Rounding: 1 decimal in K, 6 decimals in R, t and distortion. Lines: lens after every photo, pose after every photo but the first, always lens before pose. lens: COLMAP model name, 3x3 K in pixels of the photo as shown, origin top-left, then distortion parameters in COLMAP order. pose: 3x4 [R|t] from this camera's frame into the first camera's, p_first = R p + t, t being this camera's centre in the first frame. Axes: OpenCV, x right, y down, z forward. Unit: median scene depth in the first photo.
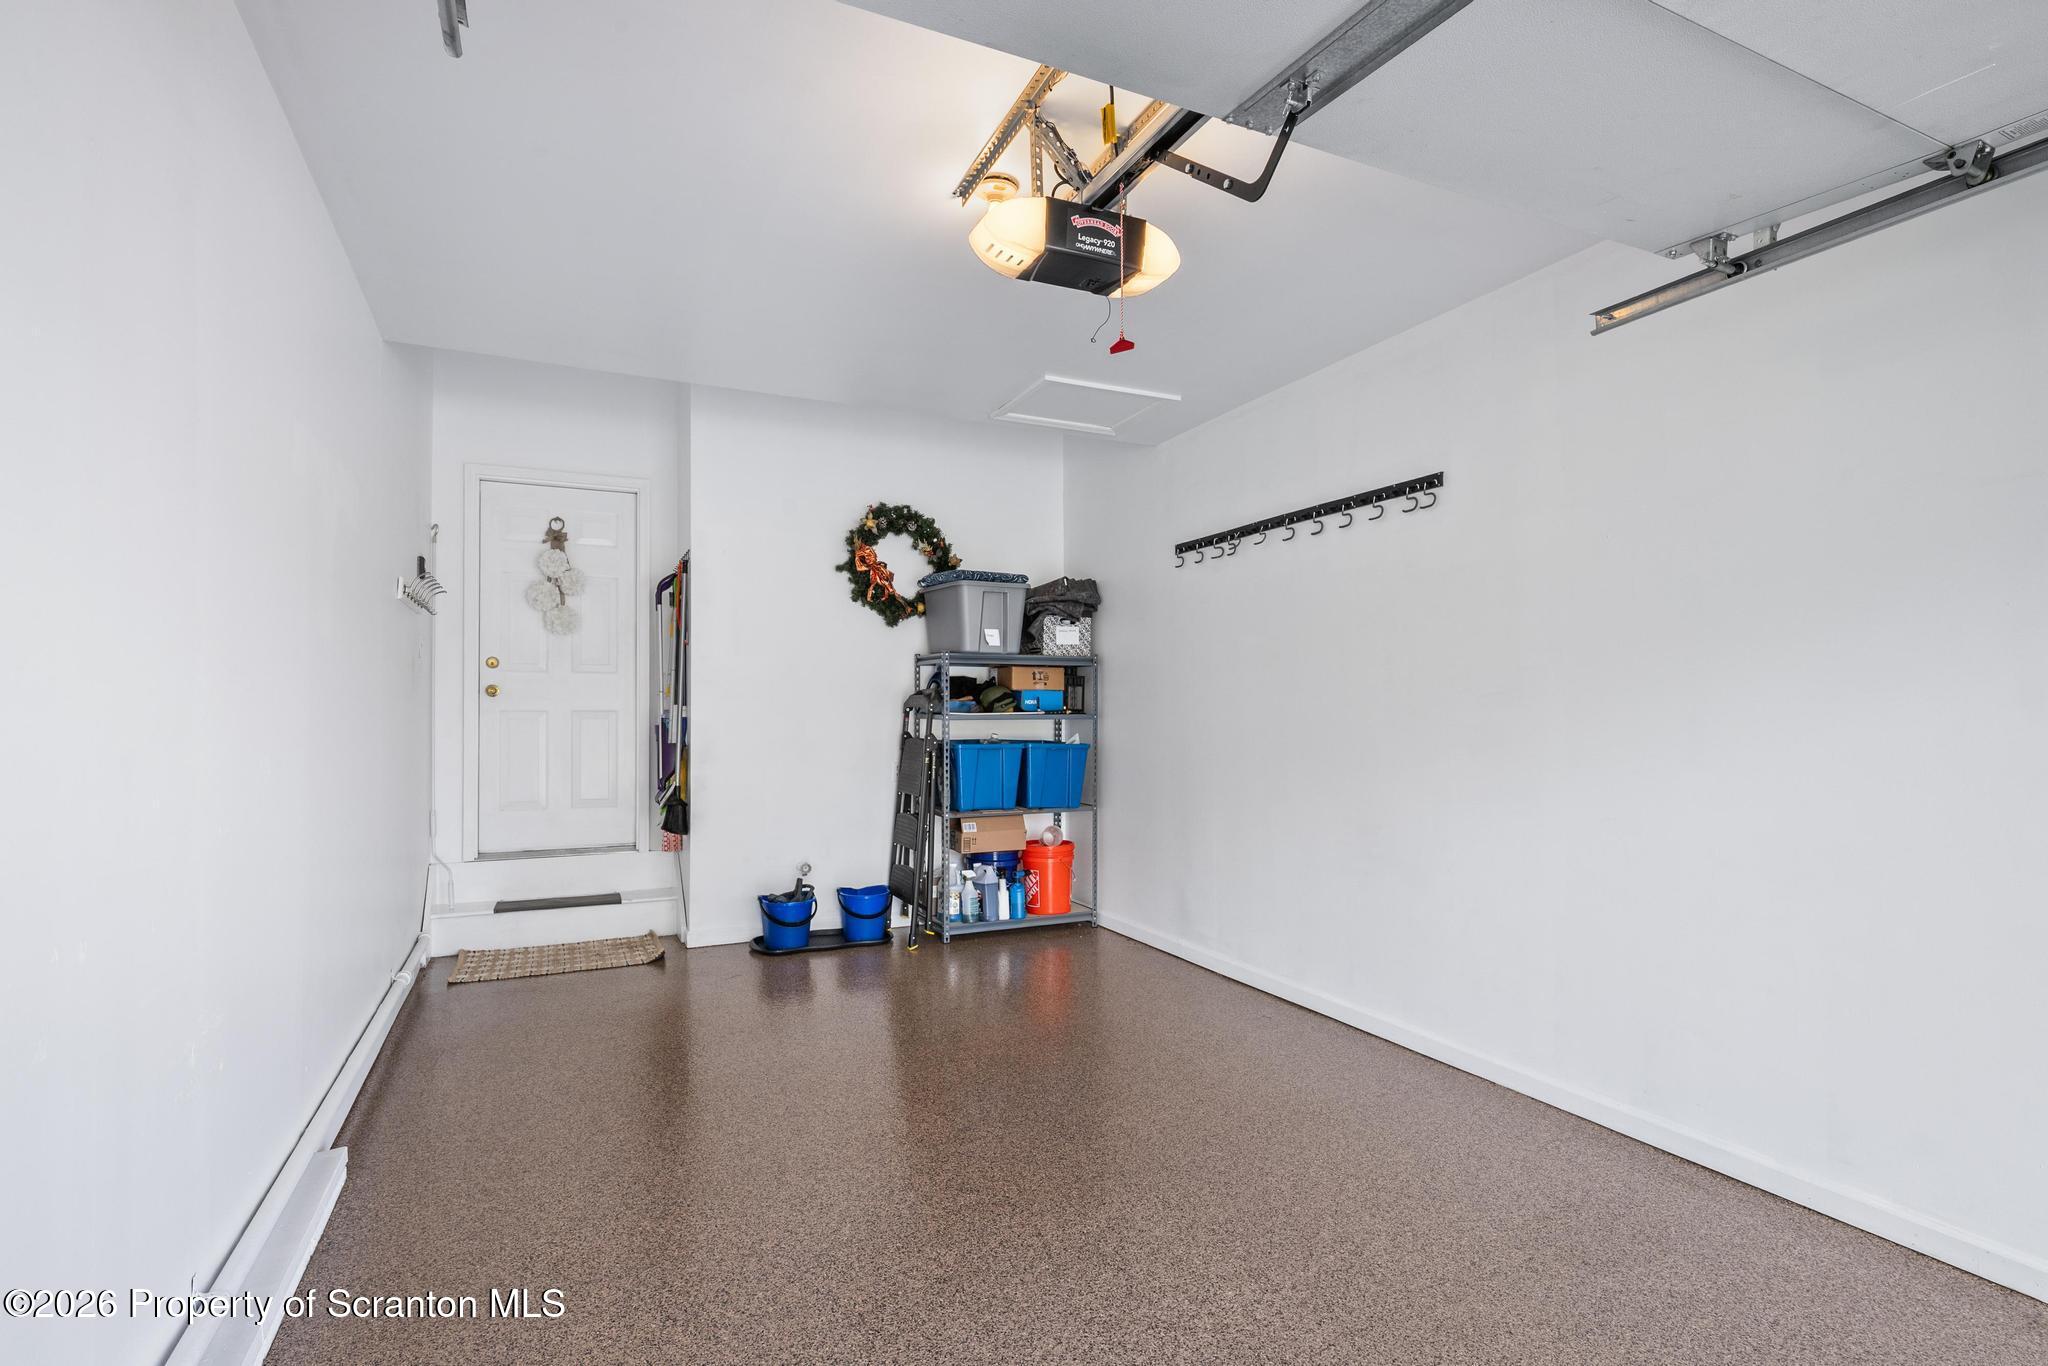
lens RADIAL K [[1005.4, 0, 1021.5], [0, 1005.4, 692.0], [0, 0, 1]] dist [0.000327, -0.000020]
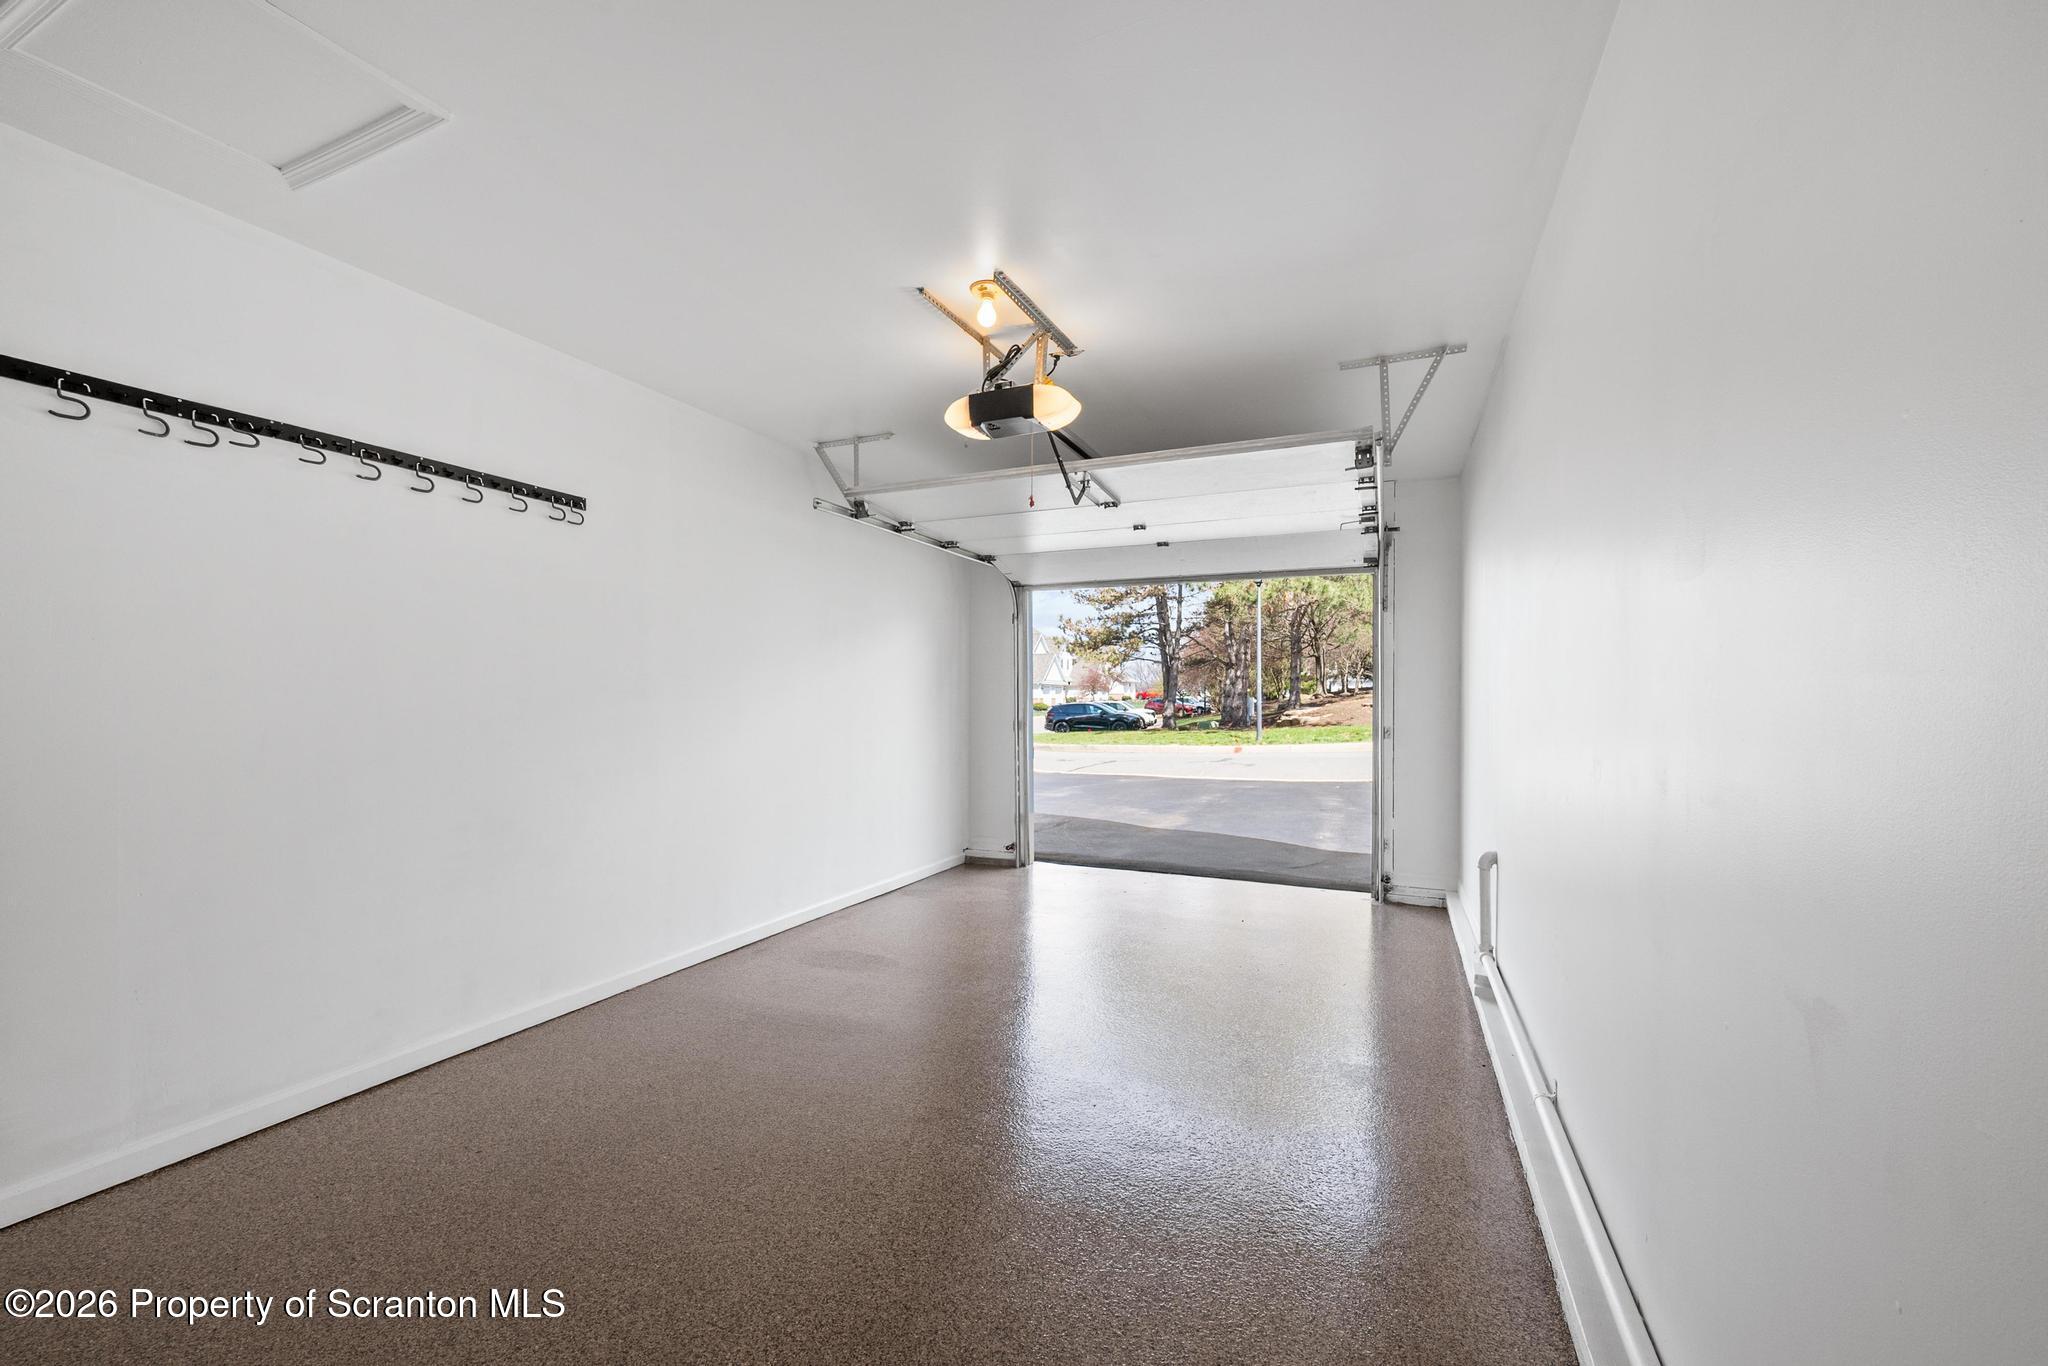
lens RADIAL K [[809.0, 0, 1021.4], [0, 809.0, 689.1], [0, 0, 1]] dist [0.001117, -0.000001]
pose [[-0.645357, 0.001366, 0.763880, -0.558622], [-0.022440, 0.999533, -0.020745, 0.007433], [-0.763551, -0.030529, -0.645025, 1.101001]]
